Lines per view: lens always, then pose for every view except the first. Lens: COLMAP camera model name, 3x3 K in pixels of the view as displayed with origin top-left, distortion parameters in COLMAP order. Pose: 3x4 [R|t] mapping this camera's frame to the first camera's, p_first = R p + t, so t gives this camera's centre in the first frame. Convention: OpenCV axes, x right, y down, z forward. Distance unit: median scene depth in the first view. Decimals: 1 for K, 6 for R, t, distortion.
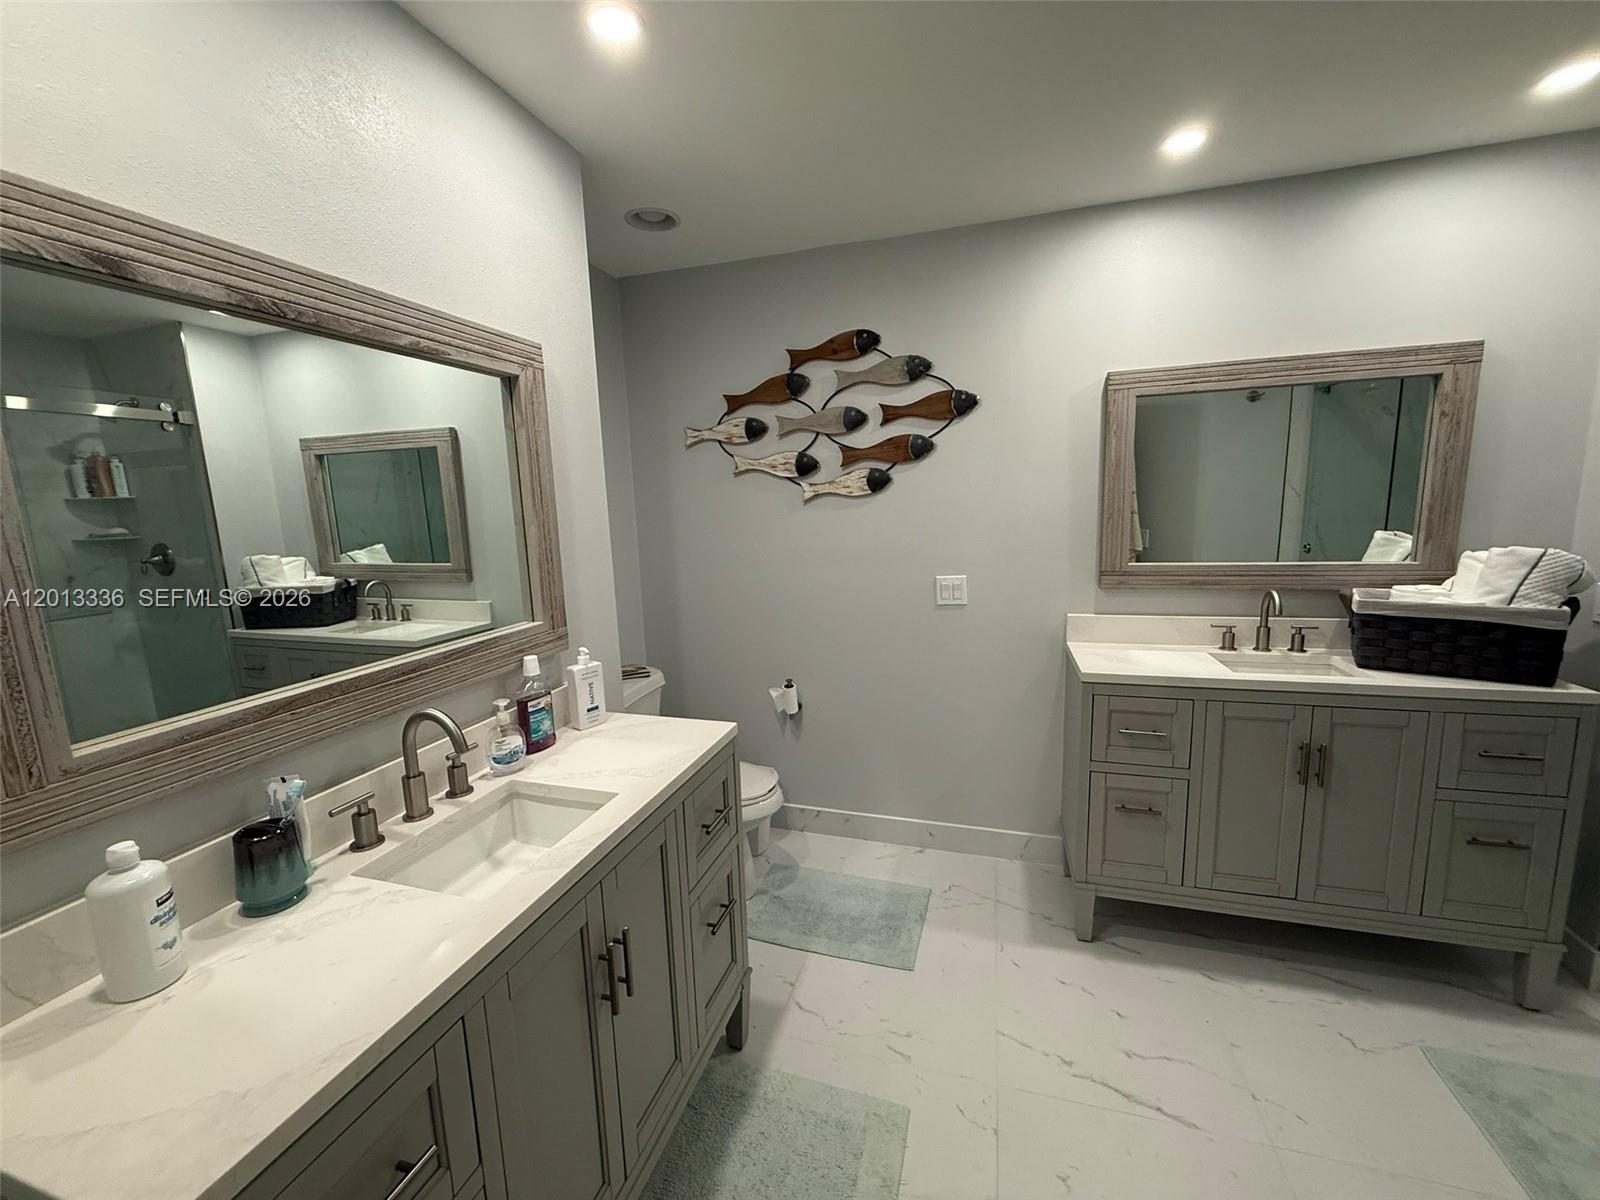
lens RADIAL K [[638.1, 0, 789.9], [0, 638.1, 602.9], [0, 0, 1]] dist [-0.000289, 0.000097]
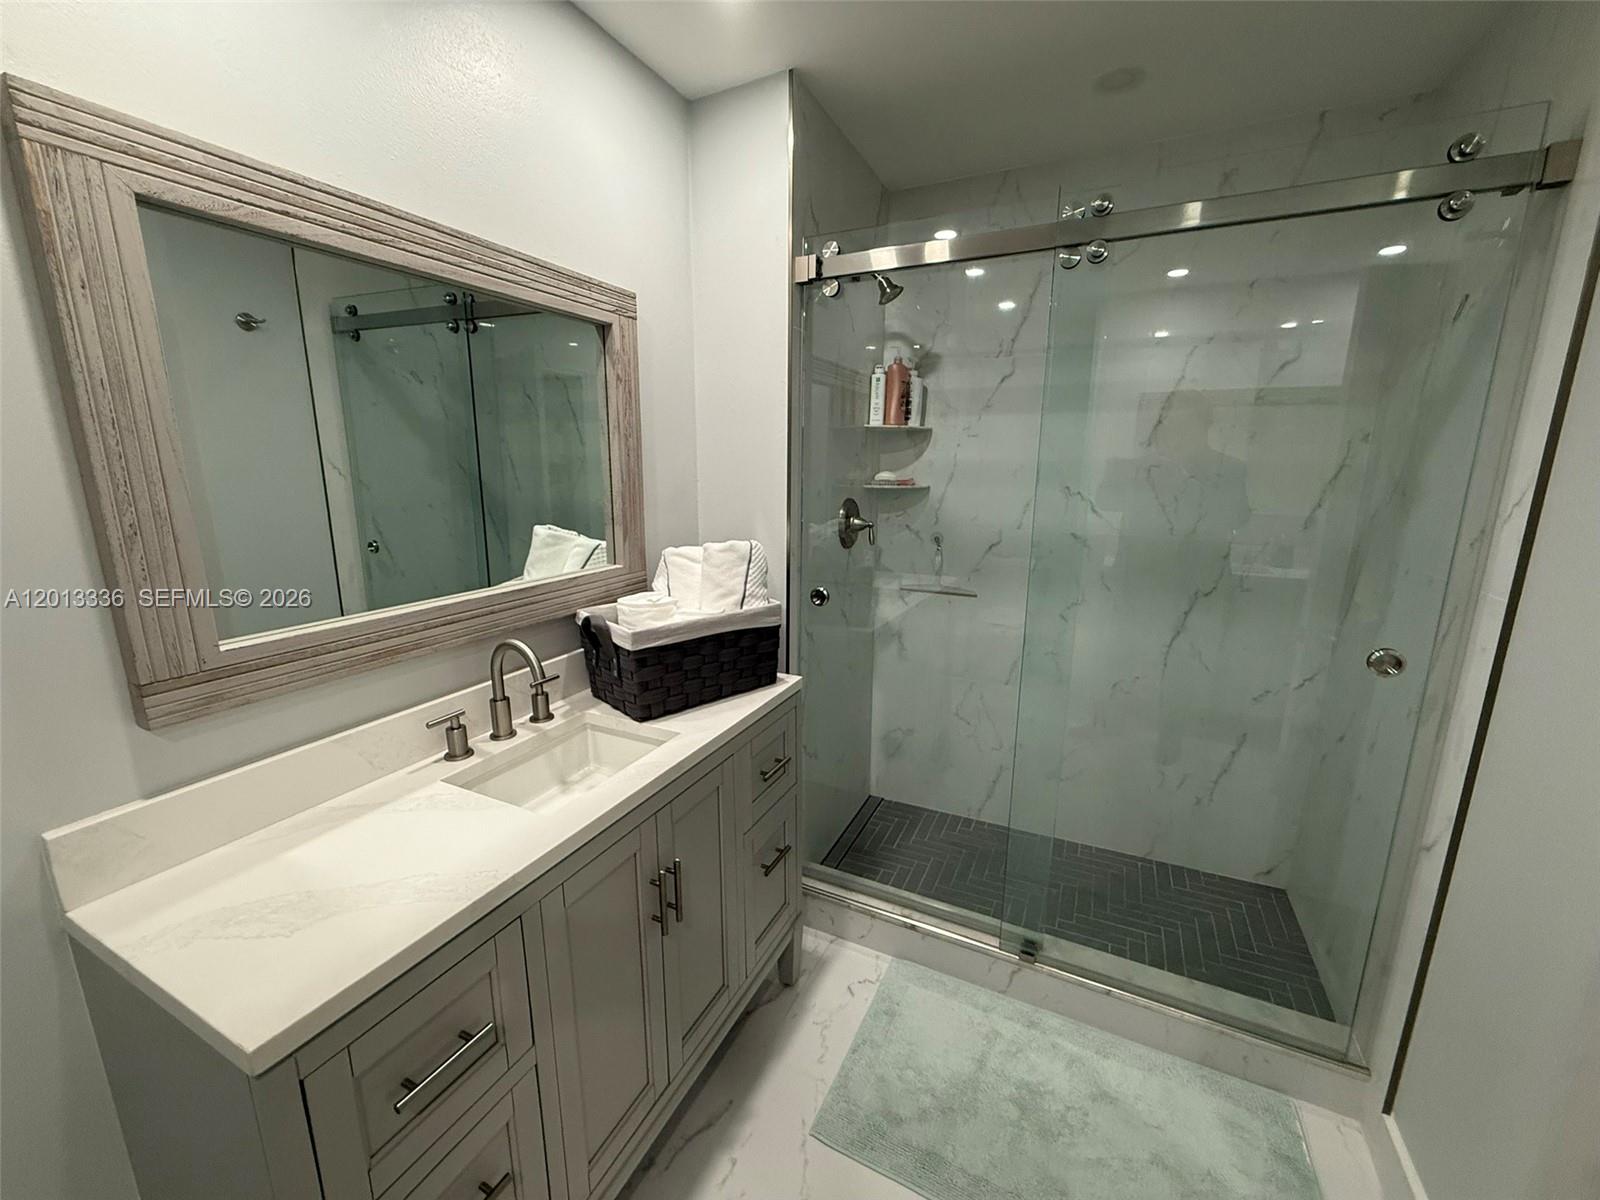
lens RADIAL K [[638.1, 0, 793.9], [0, 638.1, 604.1], [0, 0, 1]] dist [-0.000289, 0.000097]
pose [[0.986775, 0.075068, -0.143669, 0.050905], [-0.065170, 0.995244, 0.072408, -0.002805], [0.148421, -0.062088, 0.986973, 0.006263]]
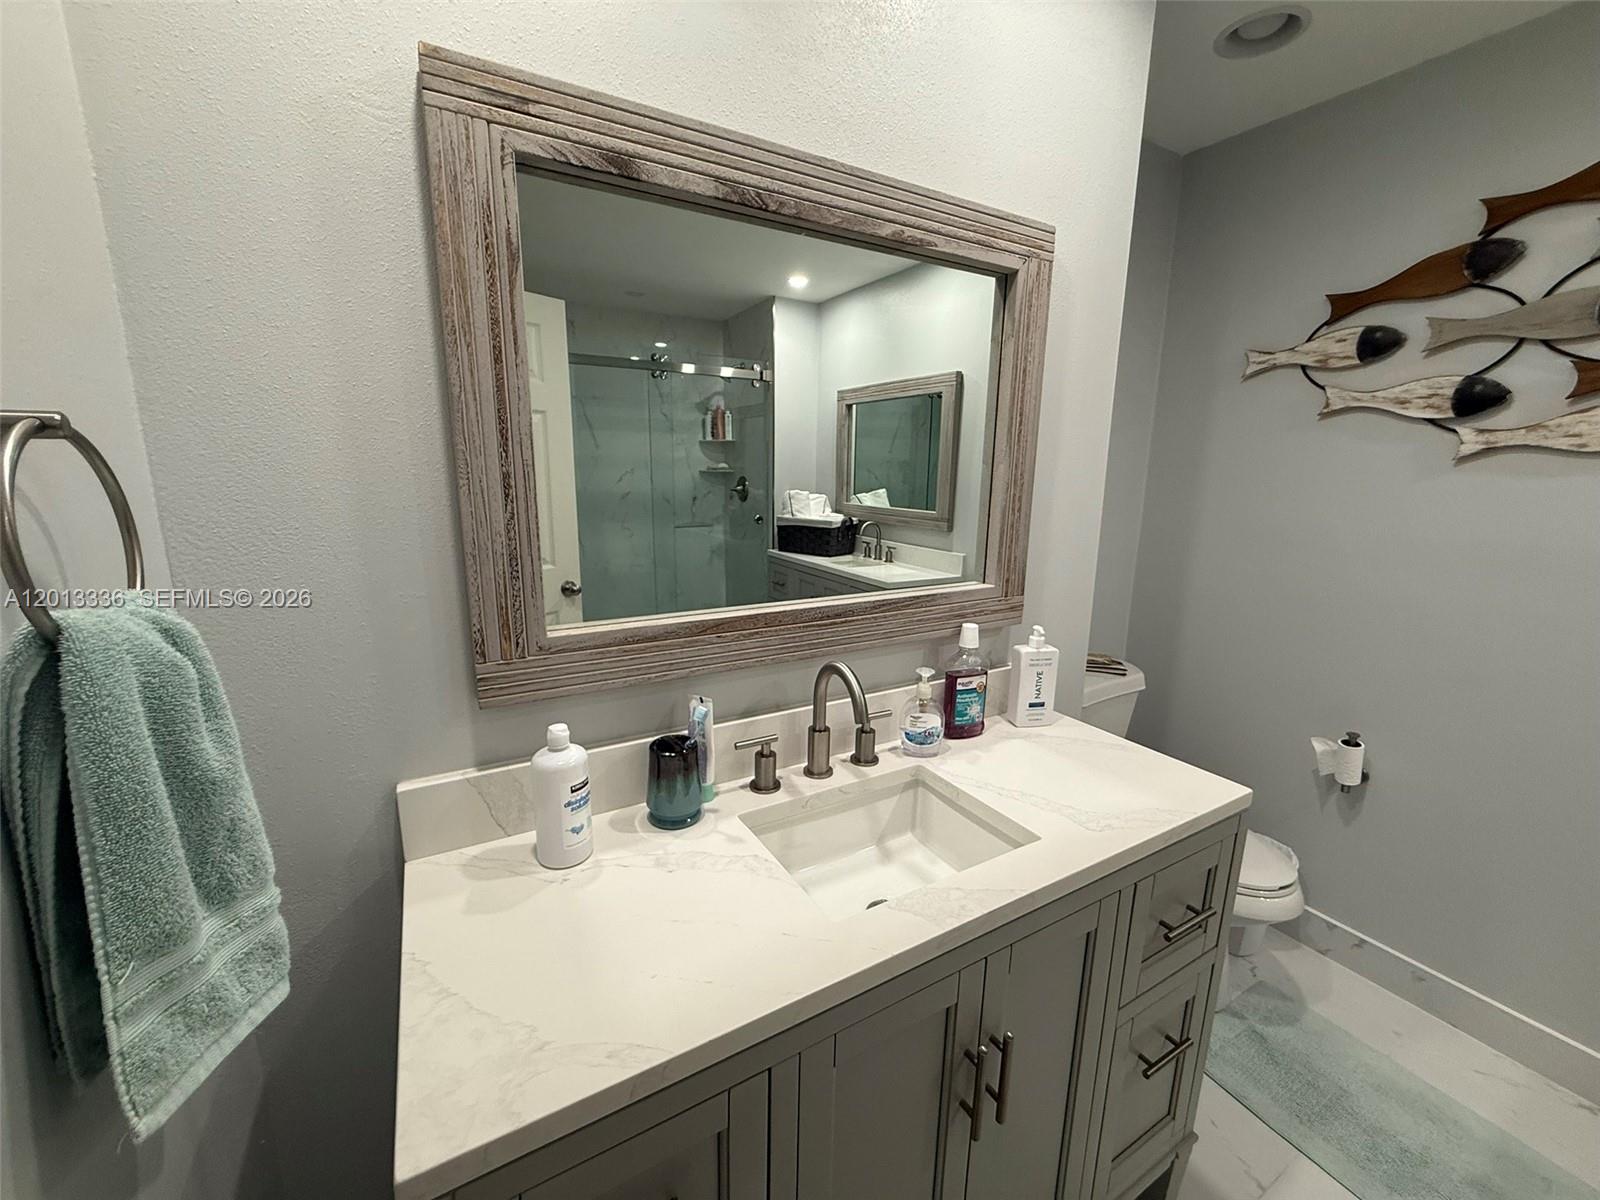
lens RADIAL K [[638.1, 0, 798.9], [0, 638.1, 598.6], [0, 0, 1]] dist [-0.000289, 0.000097]
pose [[0.743078, 0.178653, -0.644917, -0.058342], [-0.145793, 0.983776, 0.104539, -0.003005], [0.653130, 0.016344, 0.757069, 0.288317]]
